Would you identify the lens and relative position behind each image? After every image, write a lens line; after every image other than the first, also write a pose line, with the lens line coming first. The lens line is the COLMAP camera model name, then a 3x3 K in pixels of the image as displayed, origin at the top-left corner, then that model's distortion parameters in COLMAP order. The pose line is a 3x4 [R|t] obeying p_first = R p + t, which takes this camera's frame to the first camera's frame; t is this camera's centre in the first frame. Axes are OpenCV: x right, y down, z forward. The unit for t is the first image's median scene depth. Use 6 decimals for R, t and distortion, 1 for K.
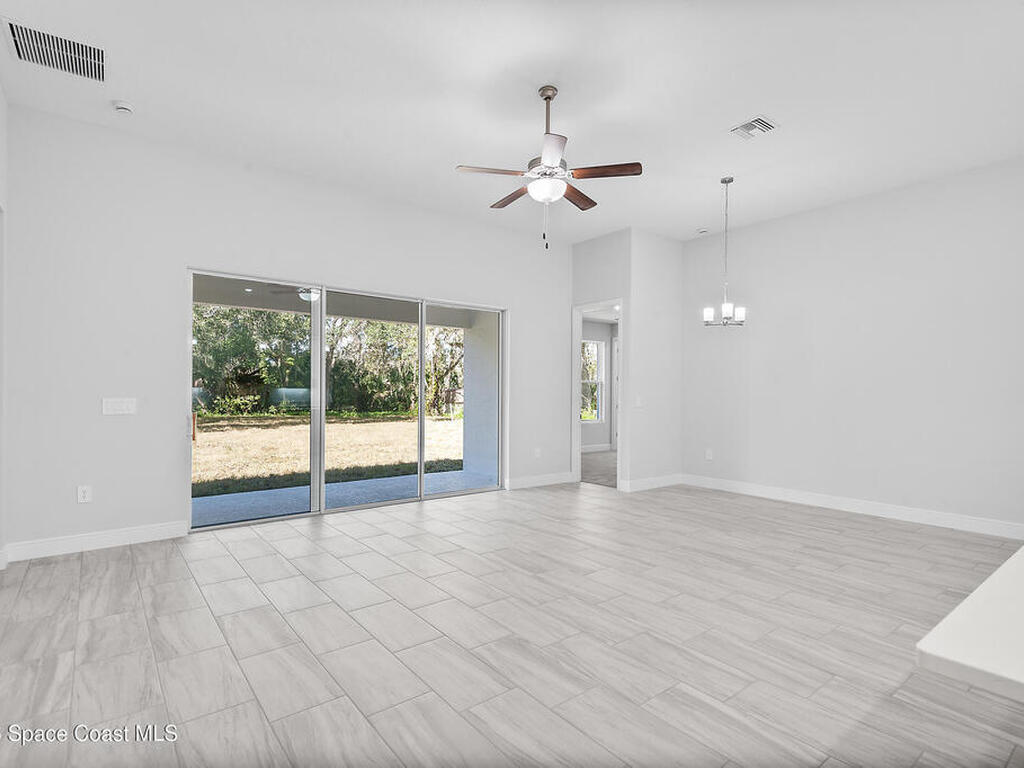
lens RADIAL K [[528.5, 0, 518.7], [0, 528.5, 391.9], [0, 0, 1]] dist [0.038914, -0.022969]
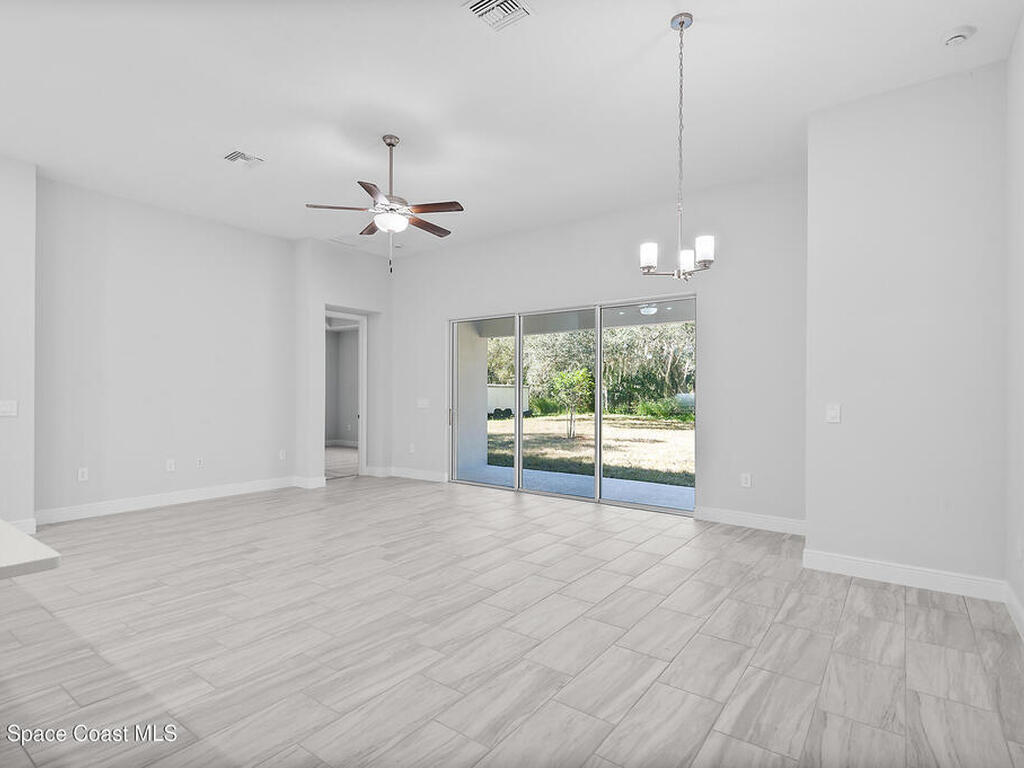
lens RADIAL K [[528.5, 0, 502.3], [0, 528.5, 386.2], [0, 0, 1]] dist [0.038914, -0.022969]
pose [[0.253529, -0.021408, -0.967091, 1.203378], [-0.000529, 0.999752, -0.022270, 0.008715], [0.967328, 0.006157, 0.253455, 0.910914]]
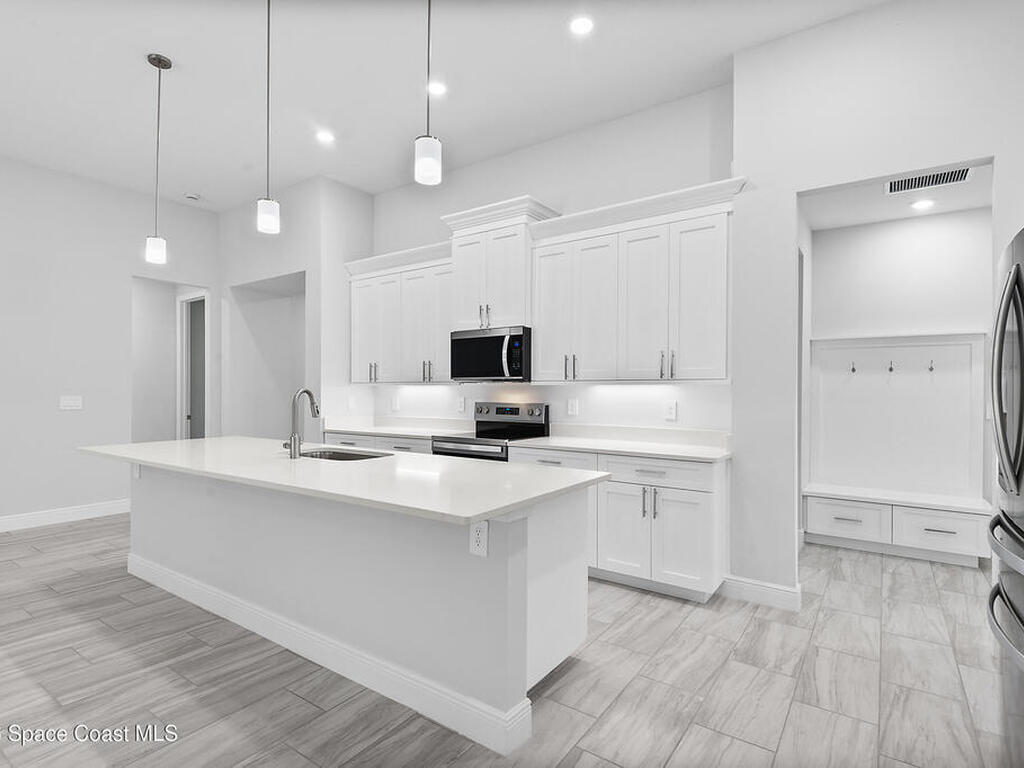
lens RADIAL K [[528.5, 0, 507.2], [0, 528.5, 389.8], [0, 0, 1]] dist [0.038914, -0.022969]
pose [[-0.276586, -0.004594, 0.960978, -0.258300], [-0.002423, 0.999989, 0.004083, -0.003147], [-0.960986, -0.001199, -0.276594, 0.288929]]
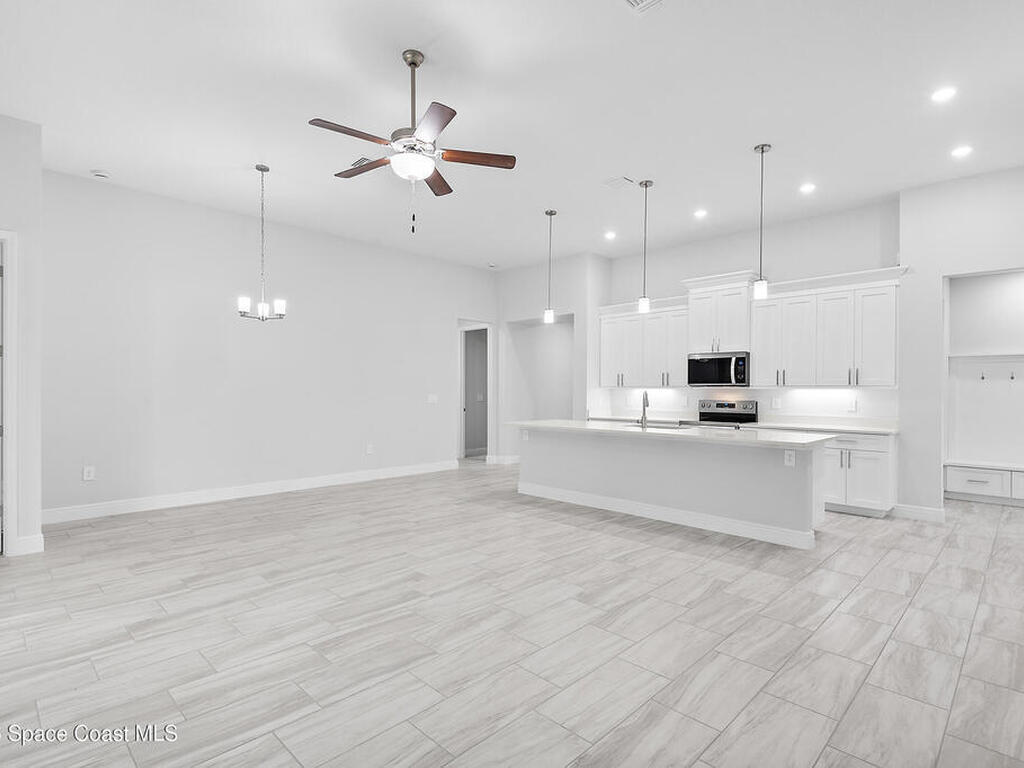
lens RADIAL K [[528.5, 0, 507.5], [0, 528.5, 391.2], [0, 0, 1]] dist [0.038914, -0.022969]
pose [[-0.122512, -0.007388, 0.992440, -0.829491], [-0.004572, 0.999966, 0.006880, -0.009066], [-0.992457, -0.003694, -0.122541, 0.919599]]
